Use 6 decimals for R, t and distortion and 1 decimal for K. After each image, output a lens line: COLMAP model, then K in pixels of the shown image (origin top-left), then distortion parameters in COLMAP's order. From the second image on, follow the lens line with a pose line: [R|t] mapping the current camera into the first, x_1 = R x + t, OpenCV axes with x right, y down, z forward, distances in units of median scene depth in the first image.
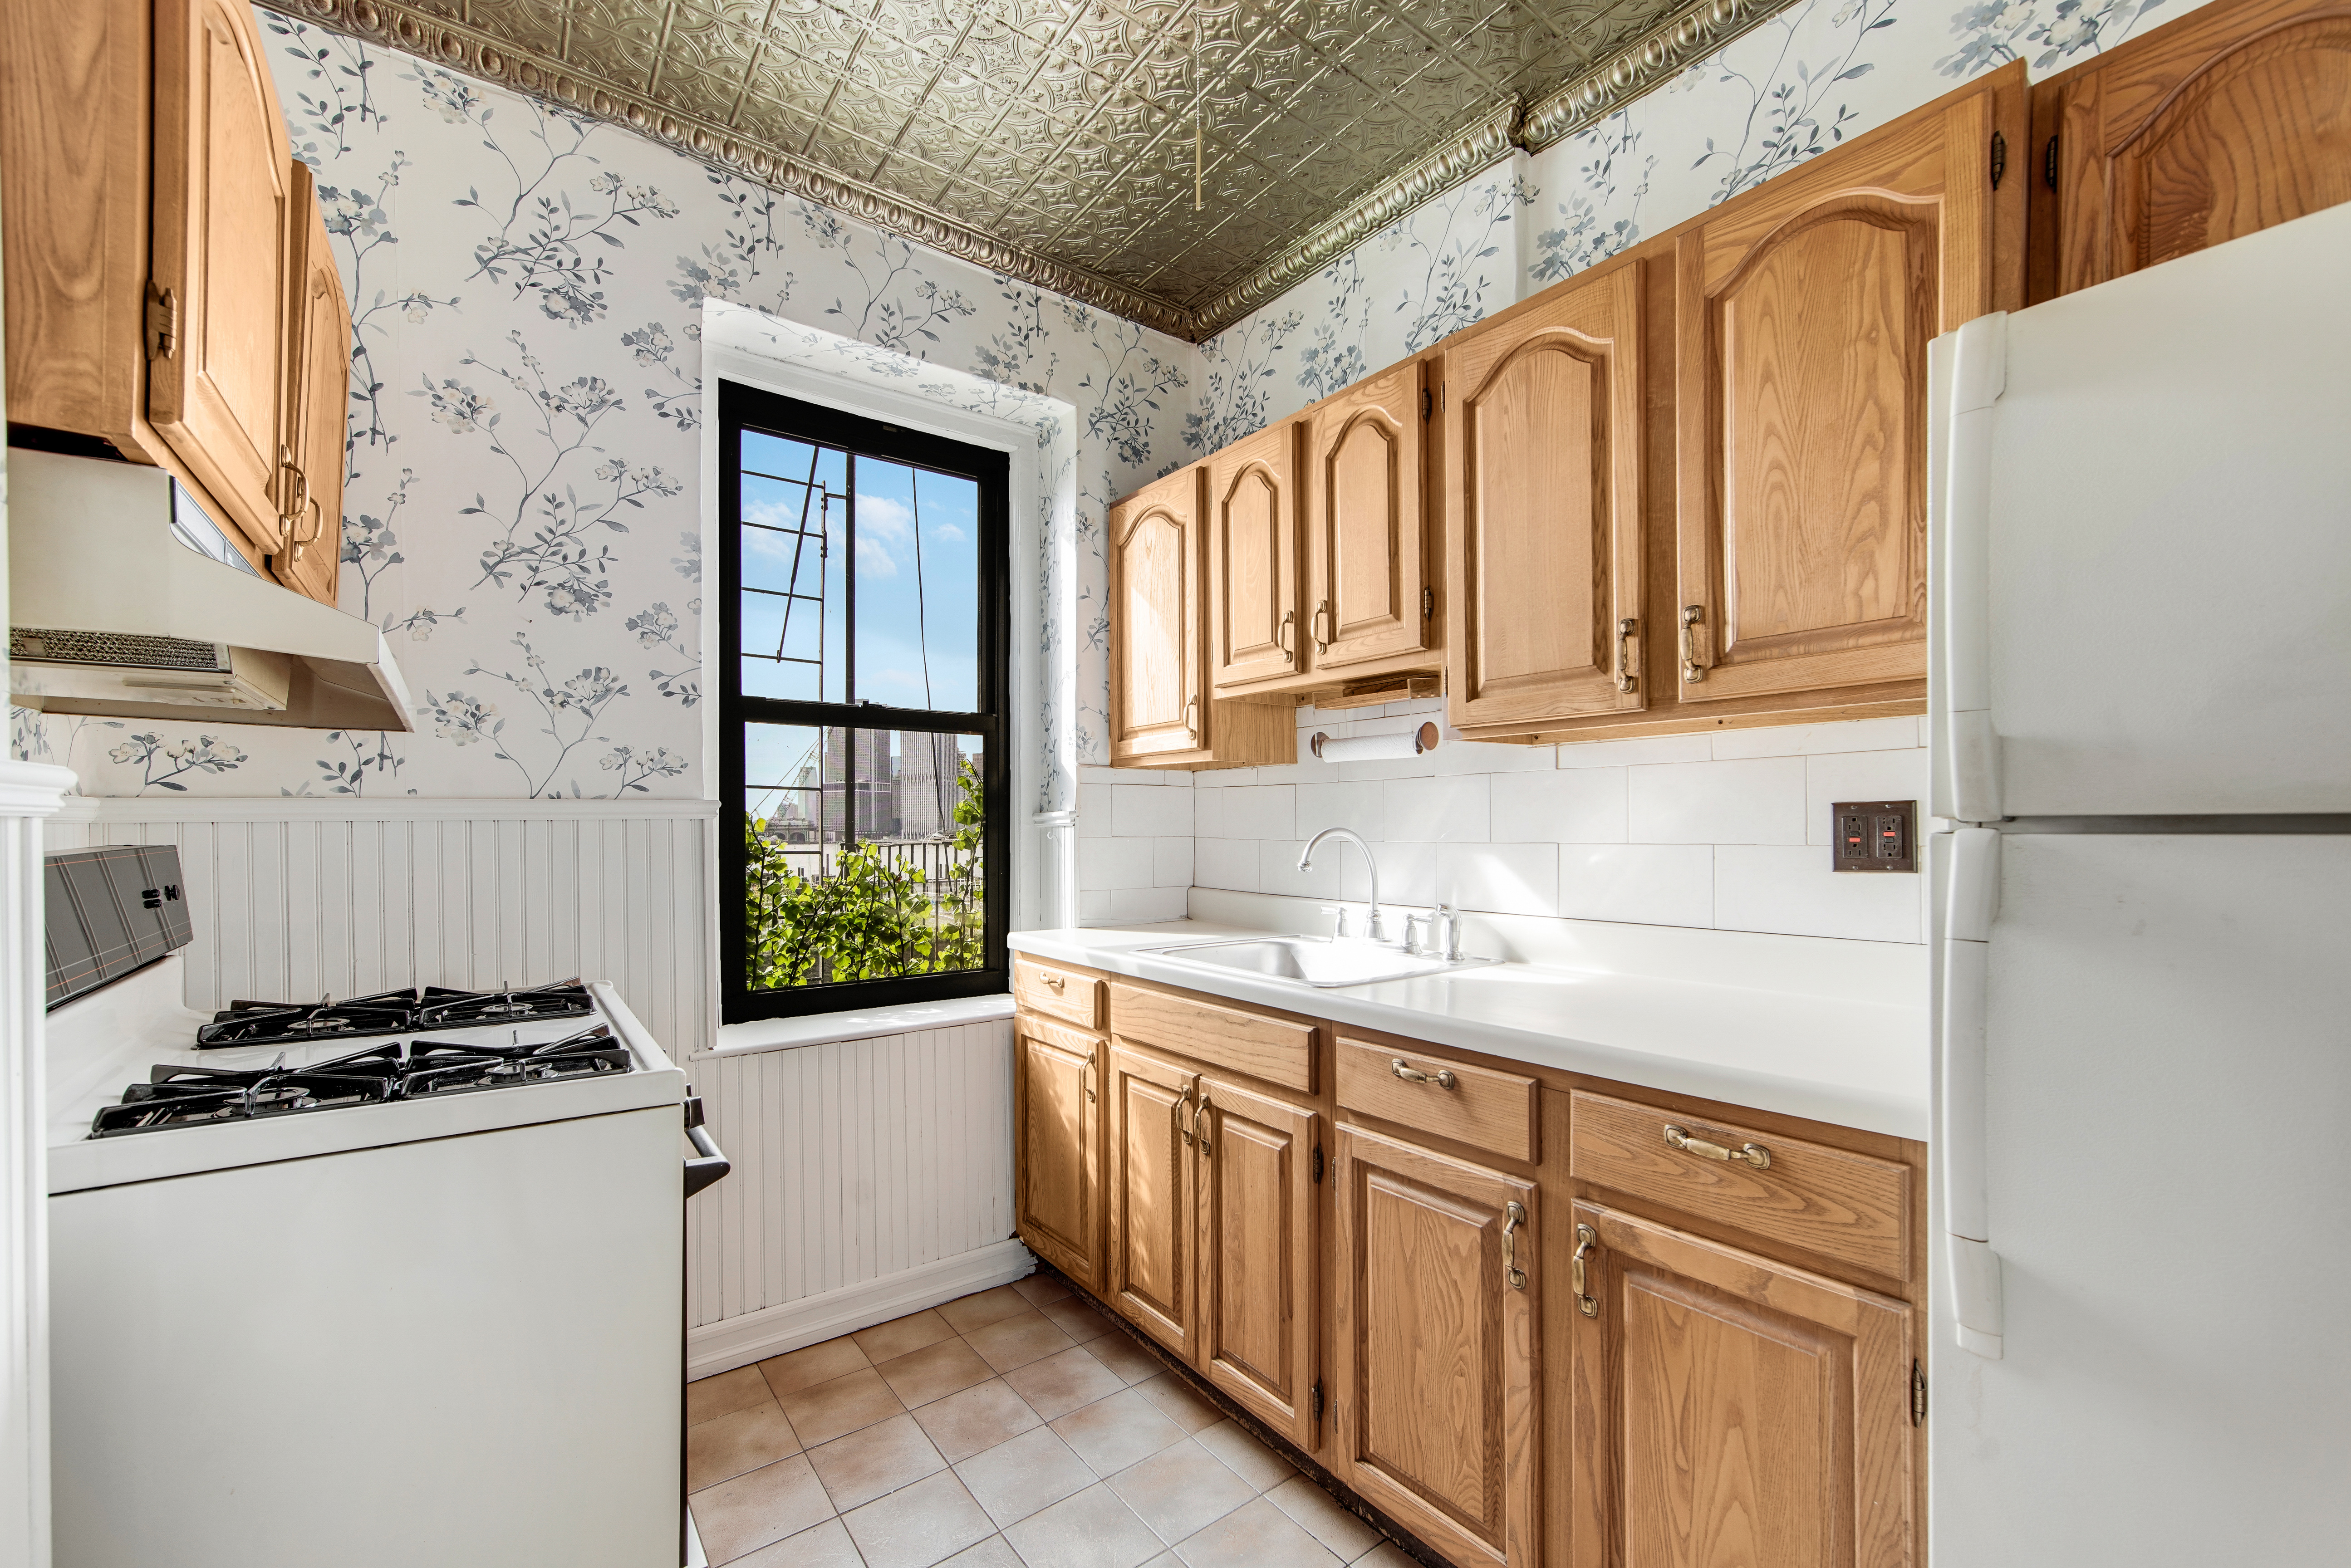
lens RADIAL K [[953.7, 0, 1174.0], [0, 953.7, 795.1], [0, 0, 1]] dist [-0.011256, 0.002134]
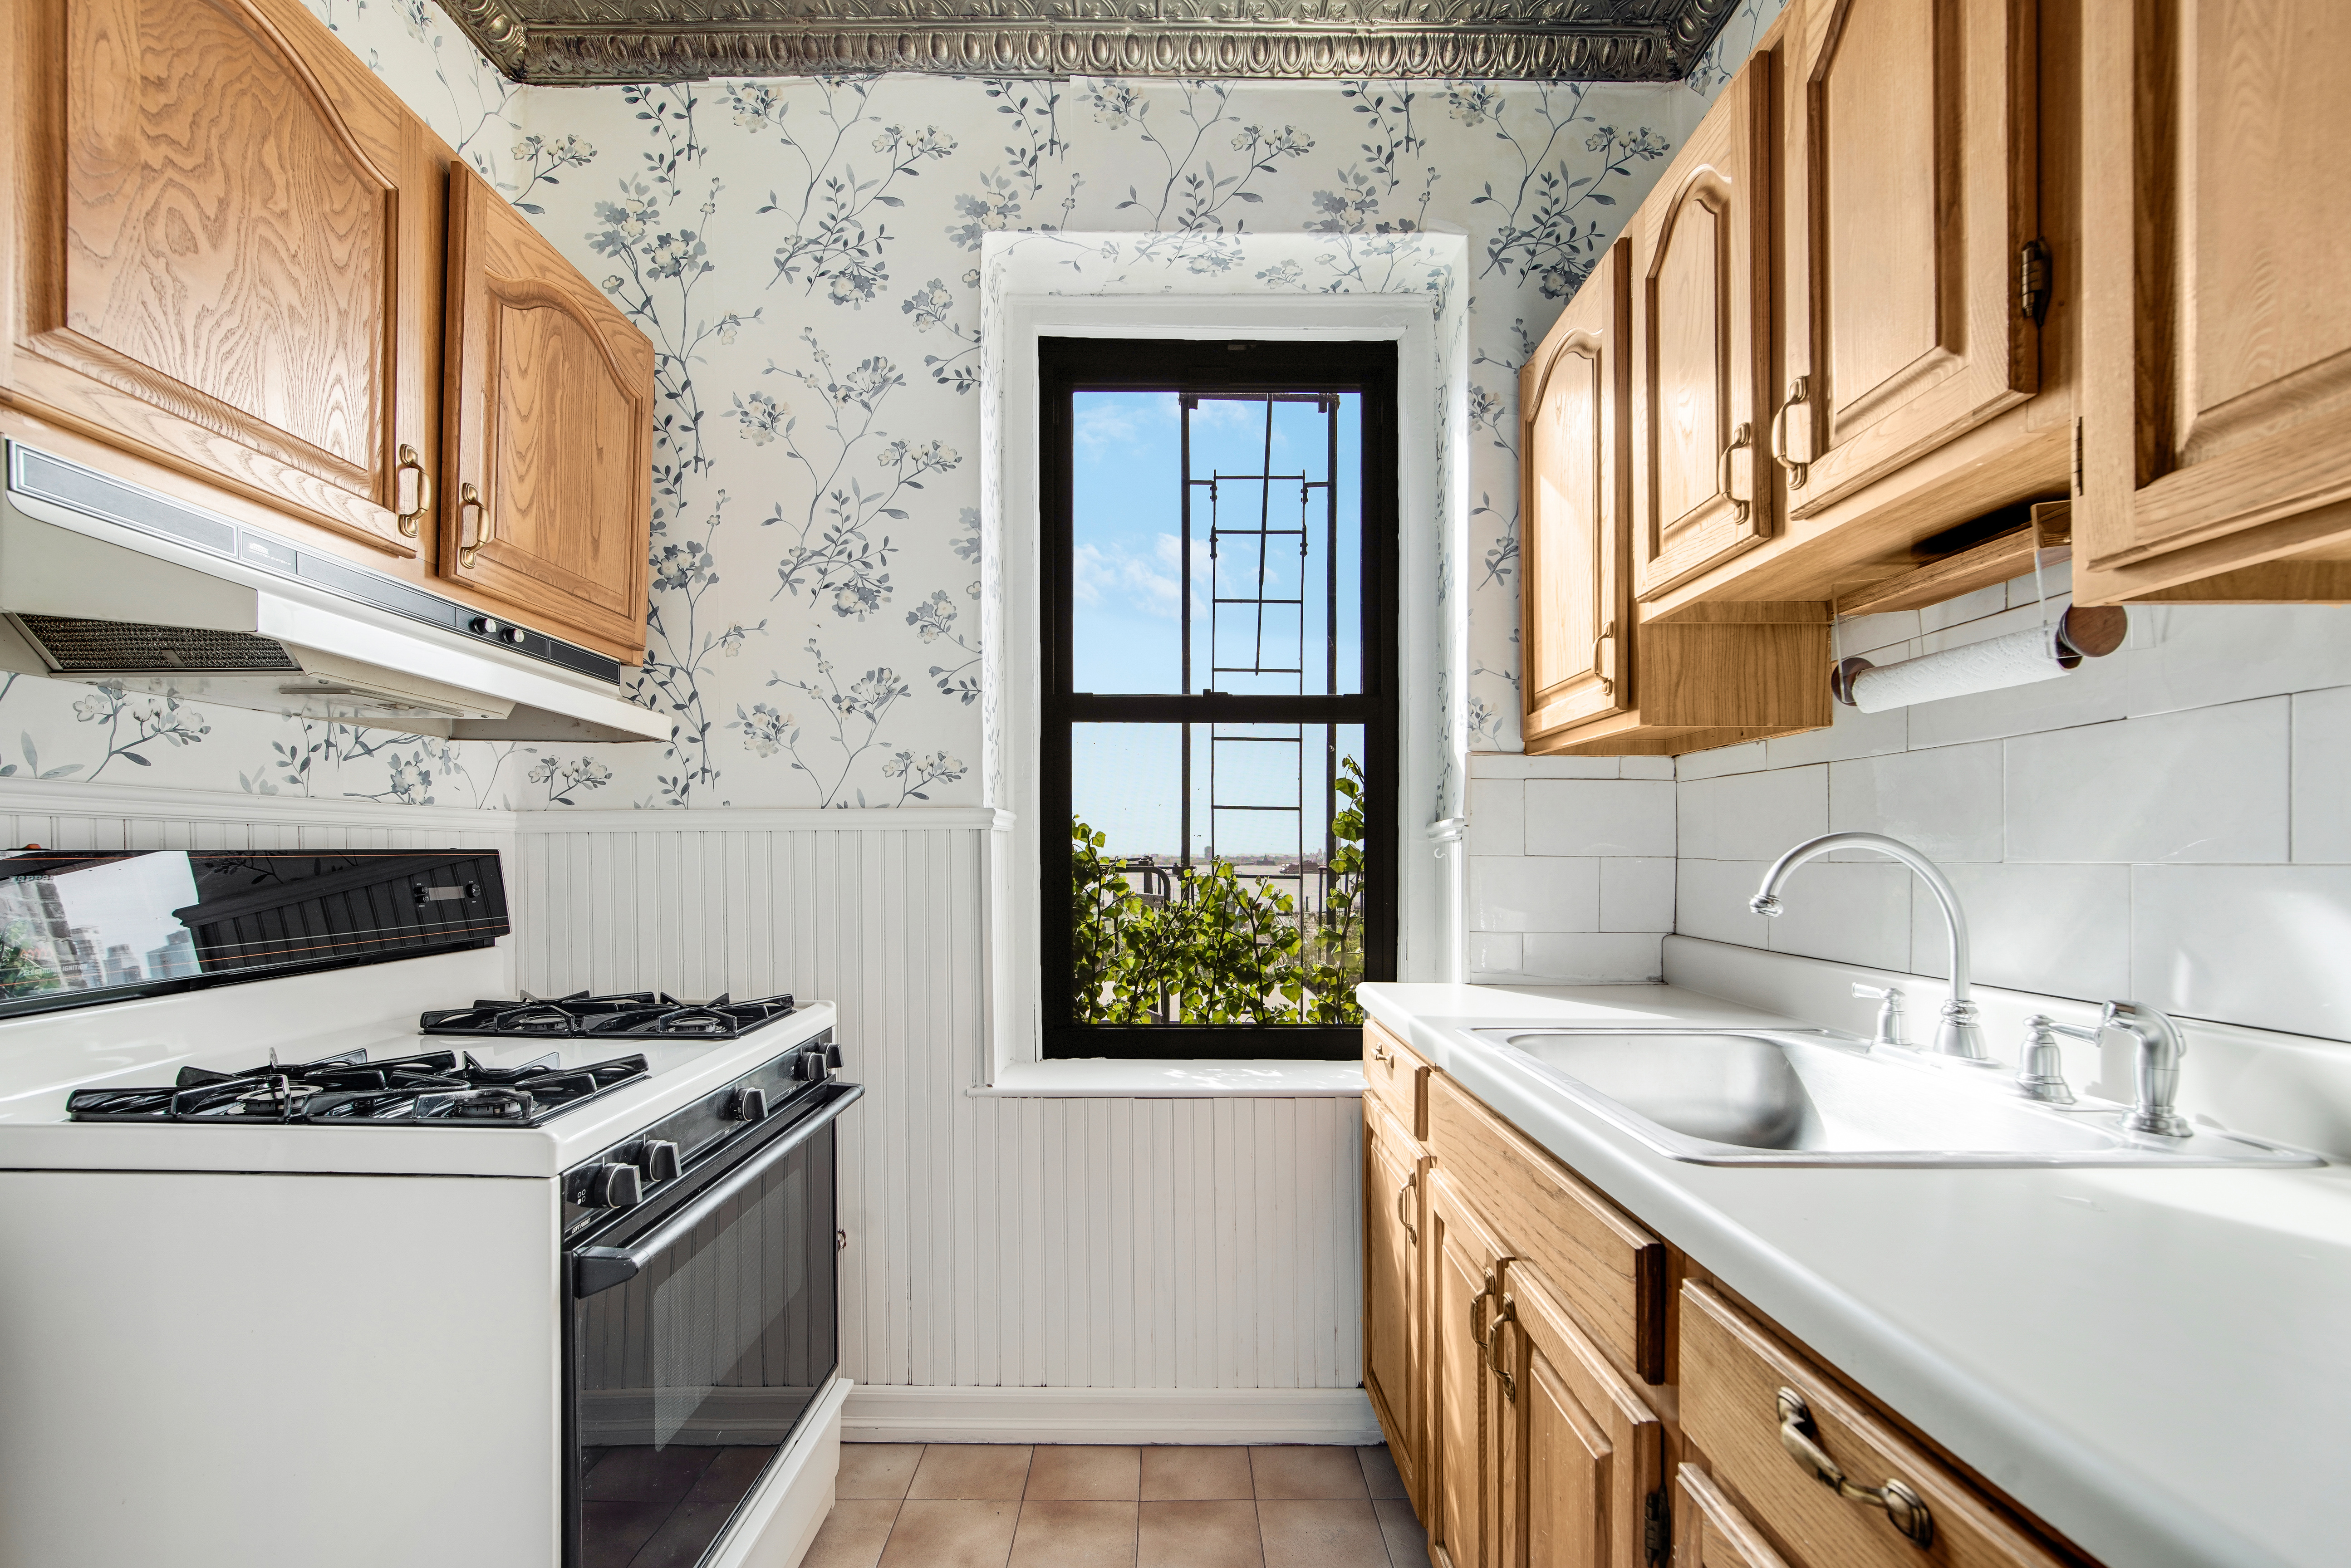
lens RADIAL K [[1010.8, 0, 1092.2], [0, 1010.8, 861.7], [0, 0, 1]] dist [-0.003176, -0.000621]
pose [[0.810594, 0.010296, -0.585518, 0.139581], [0.014158, 0.999209, 0.037171, 0.020916], [0.585437, -0.038421, 0.809807, 0.285540]]
